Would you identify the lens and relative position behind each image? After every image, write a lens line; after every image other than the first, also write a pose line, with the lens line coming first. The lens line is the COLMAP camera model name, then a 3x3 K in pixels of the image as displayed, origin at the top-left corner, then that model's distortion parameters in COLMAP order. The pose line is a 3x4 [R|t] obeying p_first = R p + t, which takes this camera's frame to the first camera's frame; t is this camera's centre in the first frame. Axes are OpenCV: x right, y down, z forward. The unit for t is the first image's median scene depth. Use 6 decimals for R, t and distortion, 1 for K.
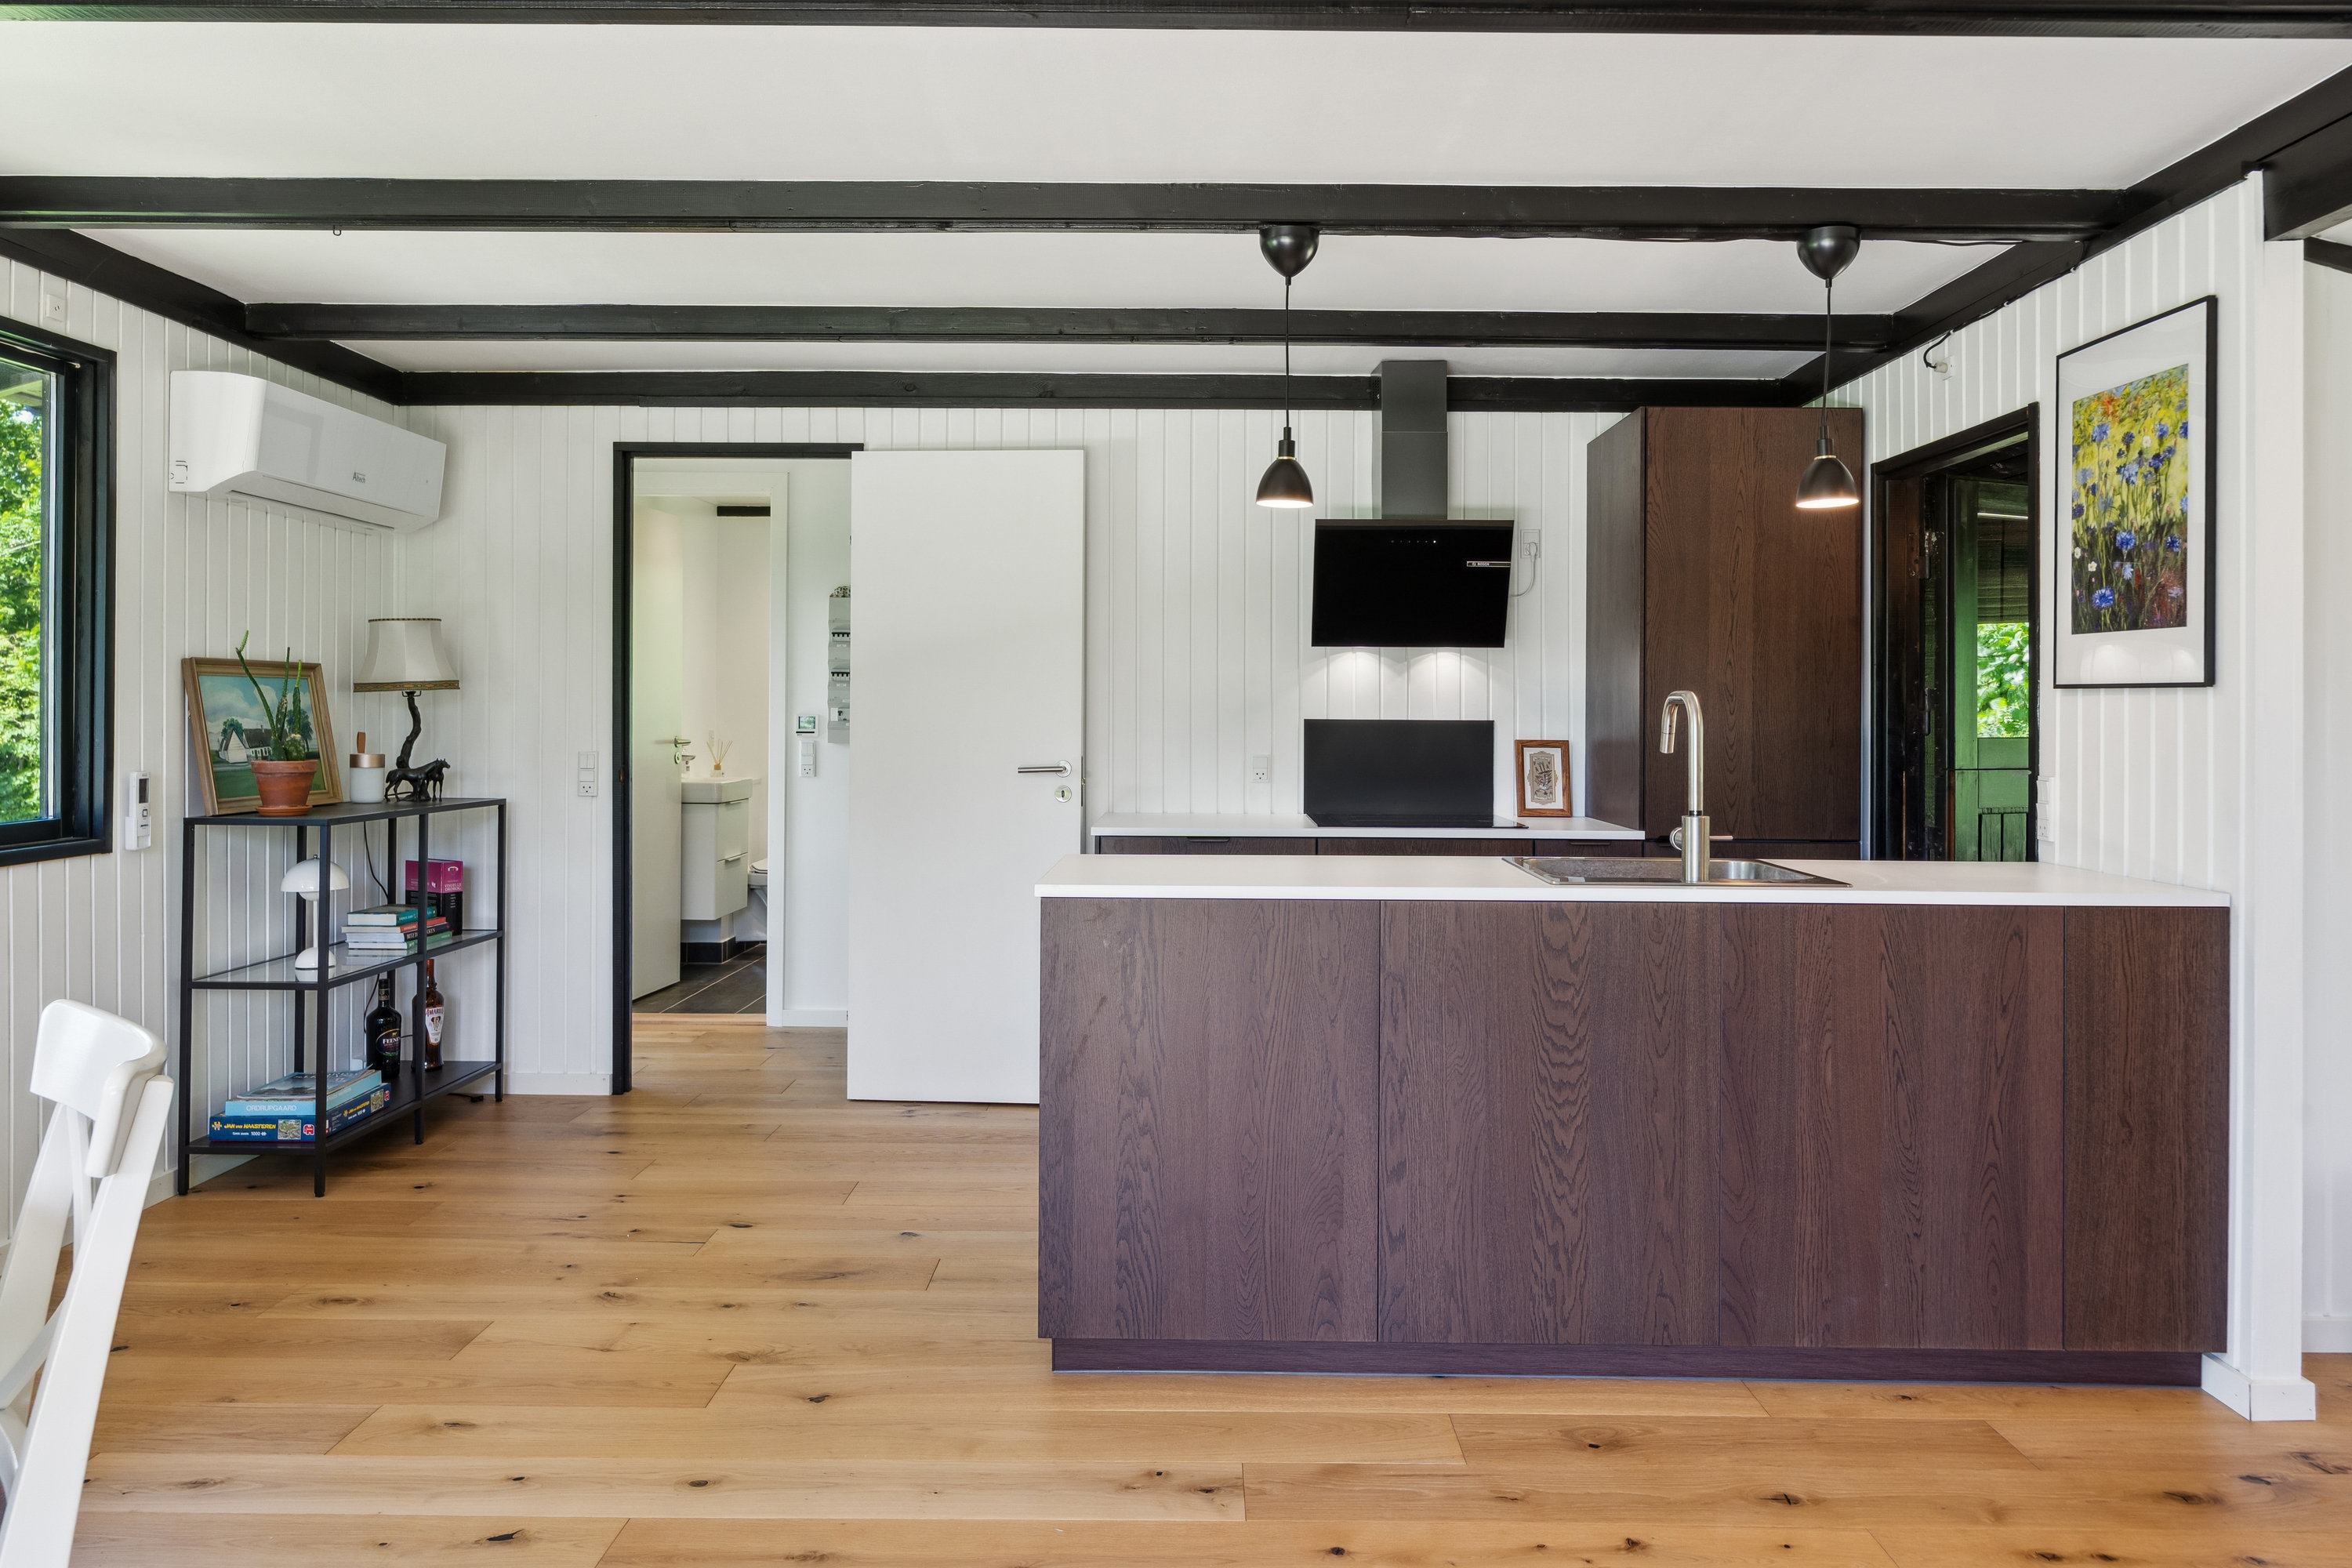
lens RADIAL K [[1579.7, 0, 1179.8], [0, 1579.7, 711.9], [0, 0, 1]] dist [-0.004012, 0.006023]
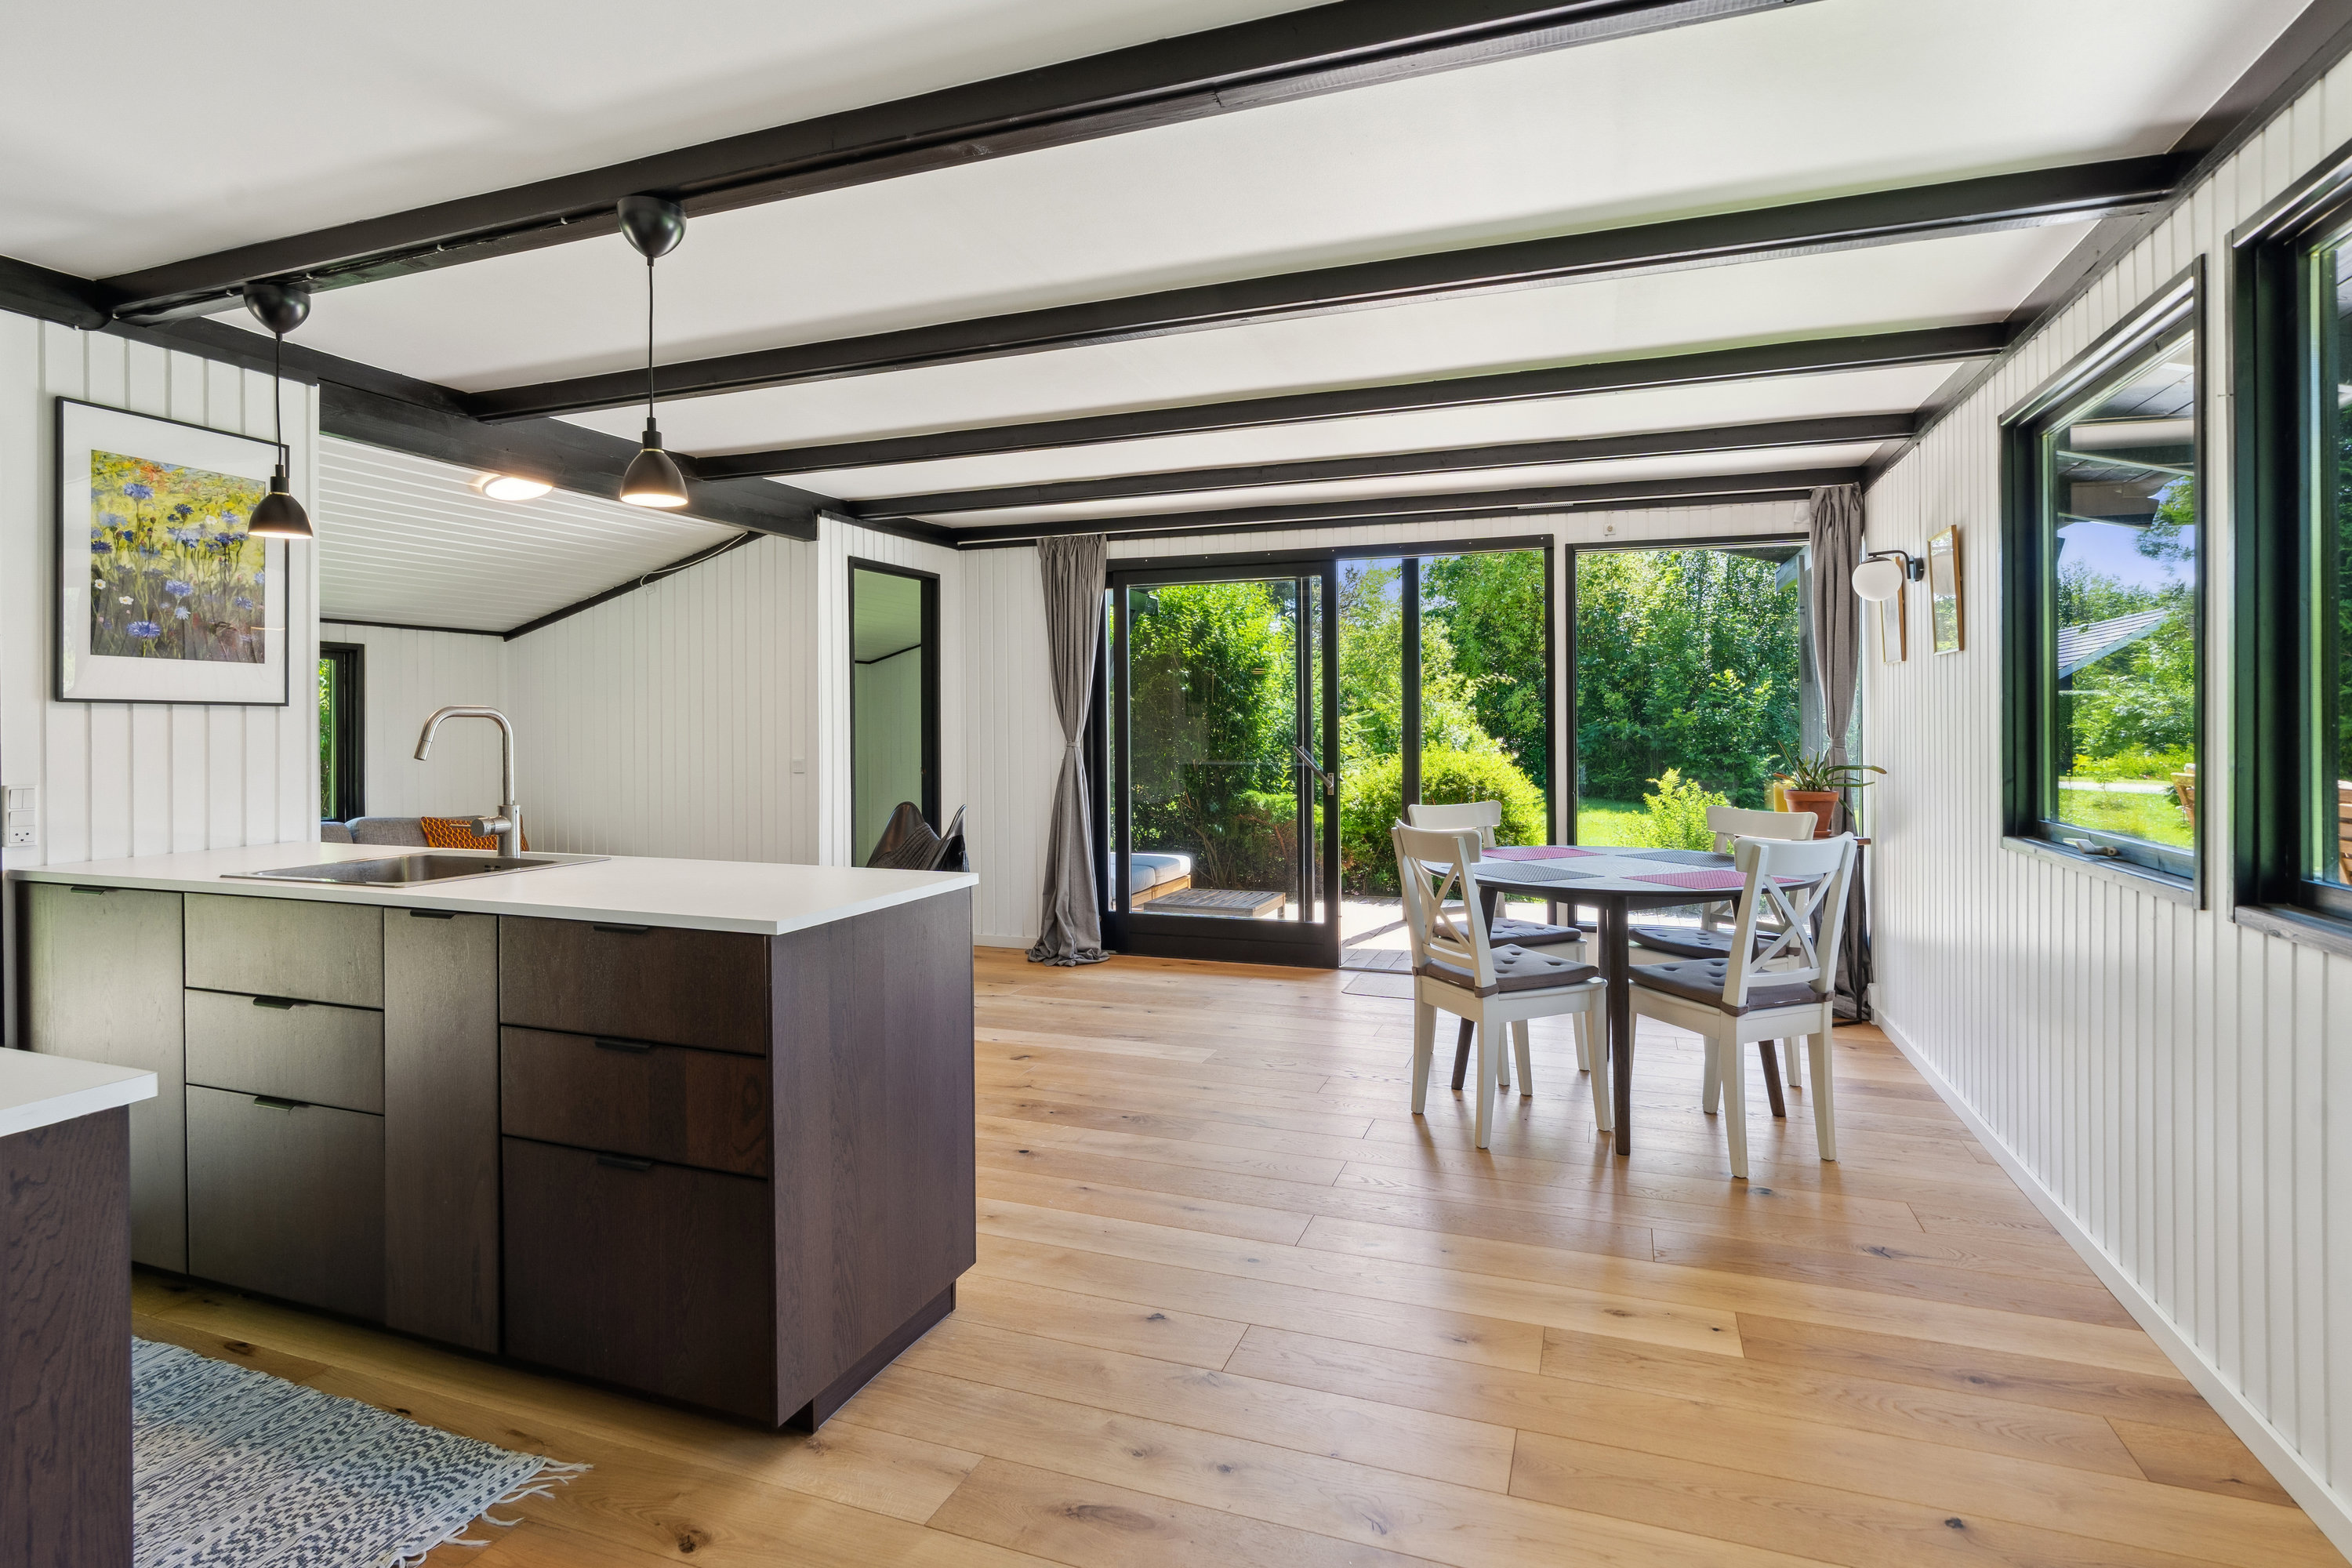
lens RADIAL K [[1201.5, 0, 1172.9], [0, 1201.5, 722.6], [0, 0, 1]] dist [0.000340, 0.000054]
pose [[-0.938378, -0.001687, 0.345606, -0.461800], [-0.000621, 0.999995, 0.003193, -0.003484], [-0.345610, 0.002782, -0.938374, 1.540623]]
